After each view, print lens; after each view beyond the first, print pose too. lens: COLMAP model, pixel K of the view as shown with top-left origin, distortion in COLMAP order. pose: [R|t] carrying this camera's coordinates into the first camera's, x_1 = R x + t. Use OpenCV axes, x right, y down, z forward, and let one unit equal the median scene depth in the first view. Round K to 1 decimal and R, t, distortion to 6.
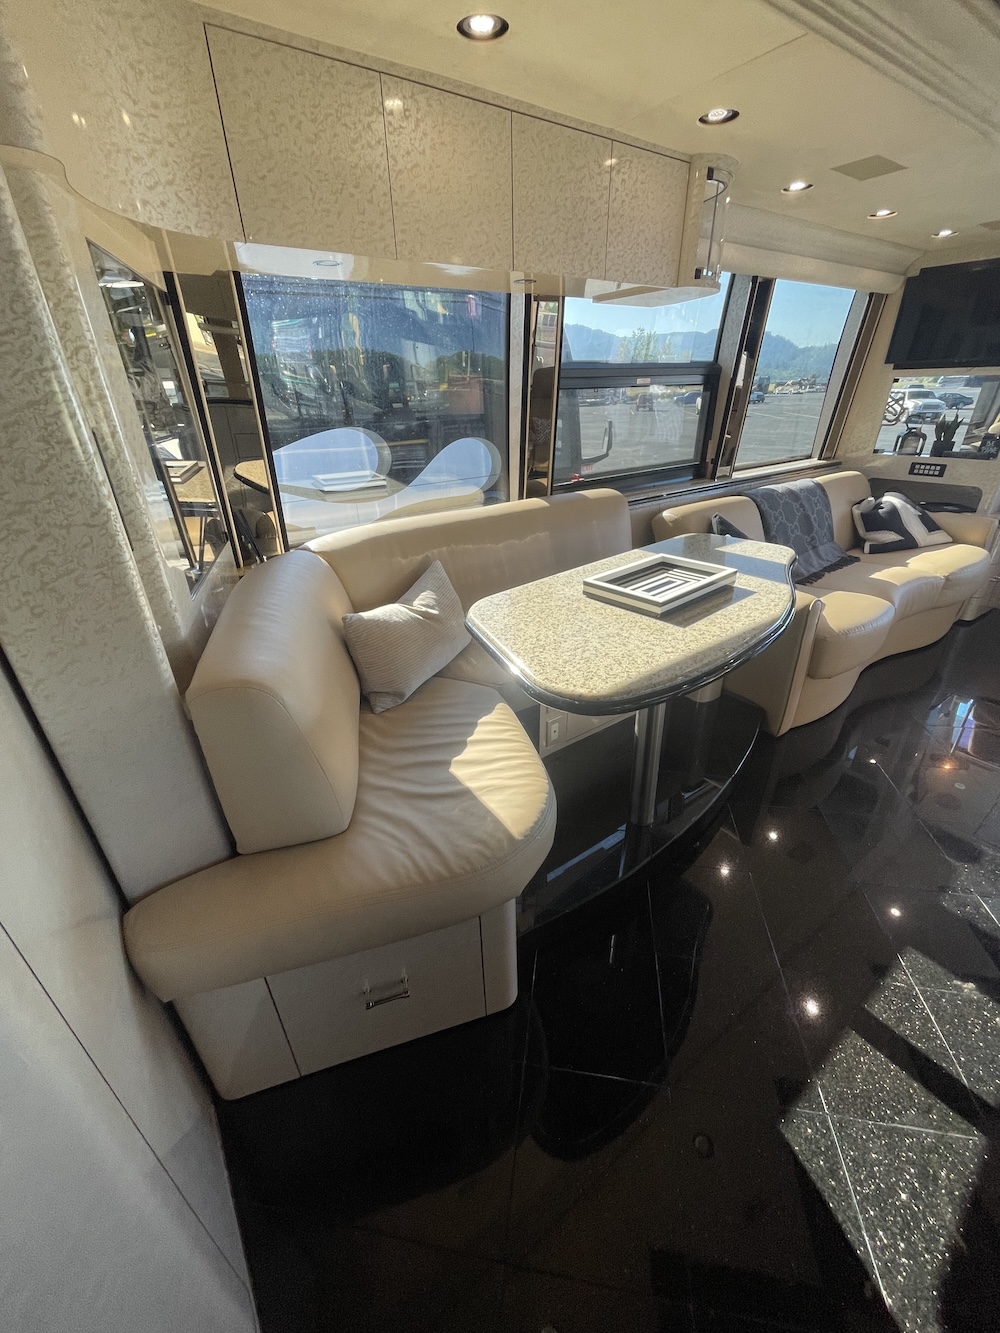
lens RADIAL K [[536.9, 0, 500.0], [0, 536.9, 662.4], [0, 0, 1]] dist [0.021503, -0.008507]
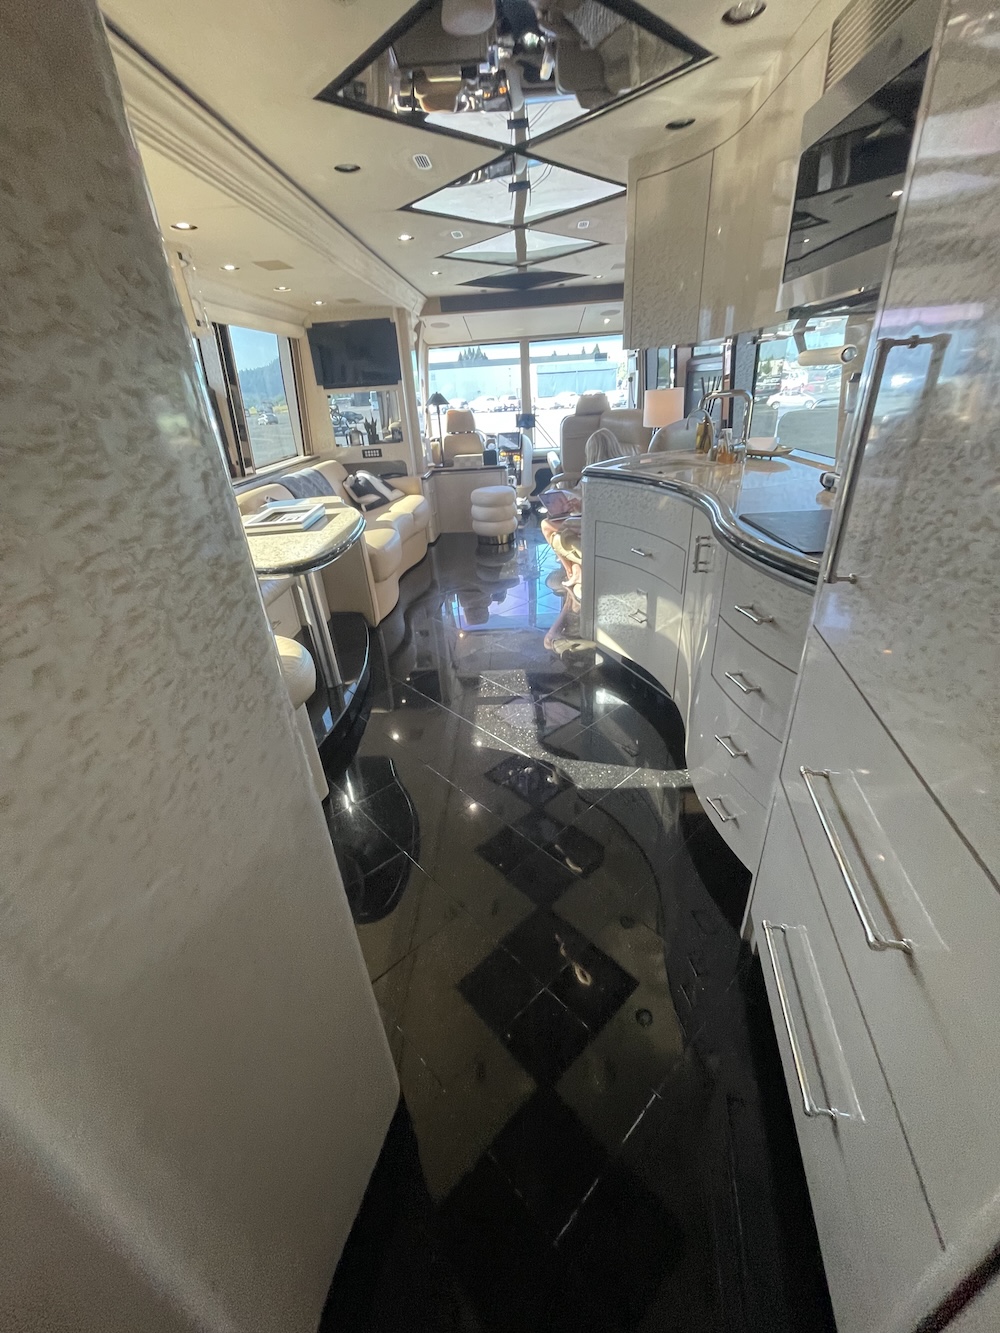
lens RADIAL K [[534.4, 0, 497.1], [0, 534.4, 664.4], [0, 0, 1]] dist [-0.000826, 0.003658]
pose [[0.627197, -0.378734, 0.680576, -0.252915], [0.403824, 0.905315, 0.131648, 0.133935], [-0.665995, 0.192264, 0.720753, -0.211324]]
